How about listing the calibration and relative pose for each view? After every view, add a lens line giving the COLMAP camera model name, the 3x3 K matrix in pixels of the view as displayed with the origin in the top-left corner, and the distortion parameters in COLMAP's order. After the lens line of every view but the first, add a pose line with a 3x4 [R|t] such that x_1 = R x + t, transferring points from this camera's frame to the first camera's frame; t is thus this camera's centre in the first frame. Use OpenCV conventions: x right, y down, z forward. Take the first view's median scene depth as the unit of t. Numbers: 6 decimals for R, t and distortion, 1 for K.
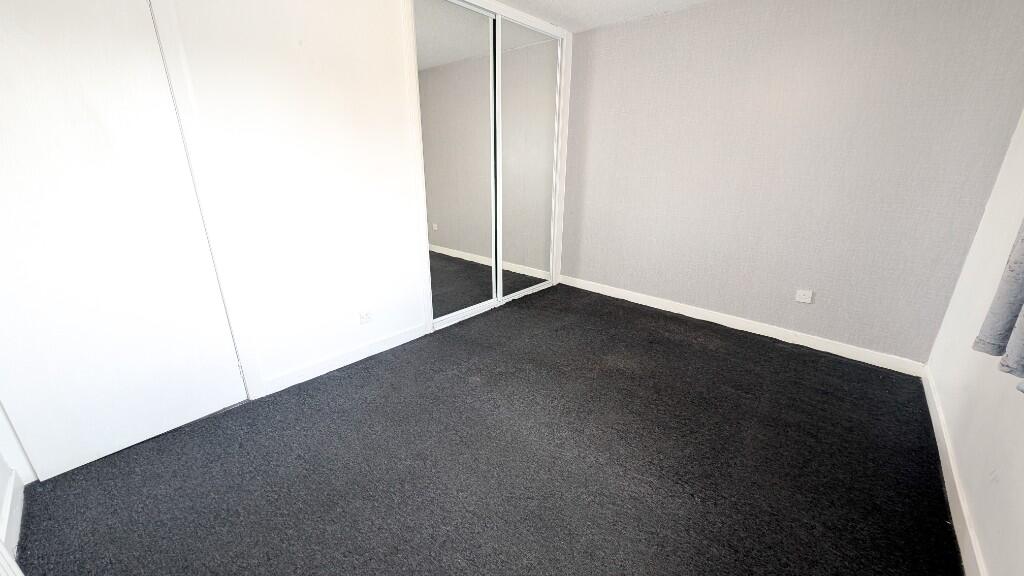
lens RADIAL K [[374.9, 0, 512.0], [0, 374.9, 288.0], [0, 0, 1]] dist [0.001889, -0.004661]
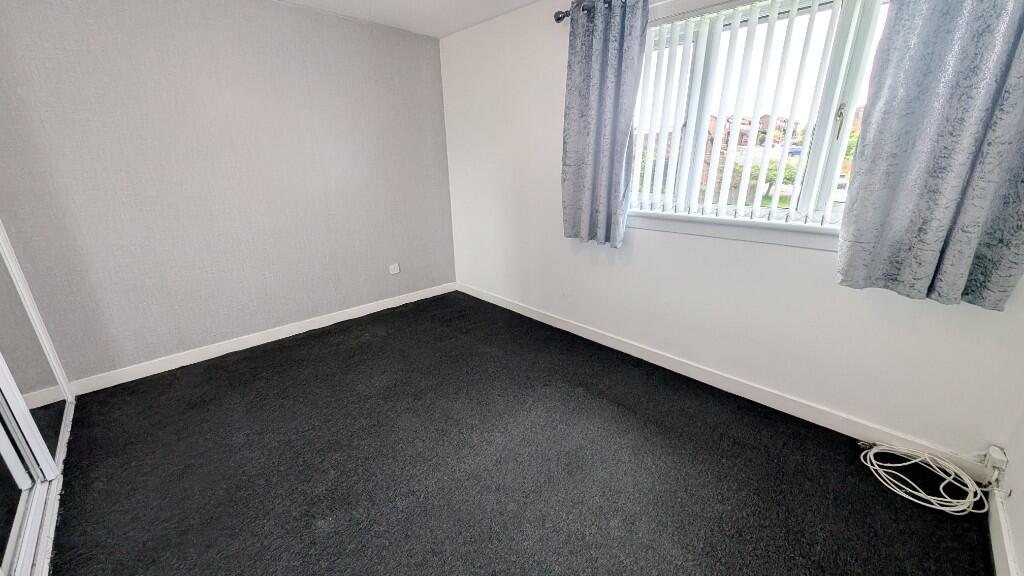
lens RADIAL K [[374.9, 0, 512.0], [0, 374.9, 288.0], [0, 0, 1]] dist [0.001889, -0.004661]
pose [[0.035651, -0.304699, 0.951781, -0.431764], [0.327304, 0.903420, 0.276956, -0.134743], [-0.944246, 0.301648, 0.131937, 0.429429]]
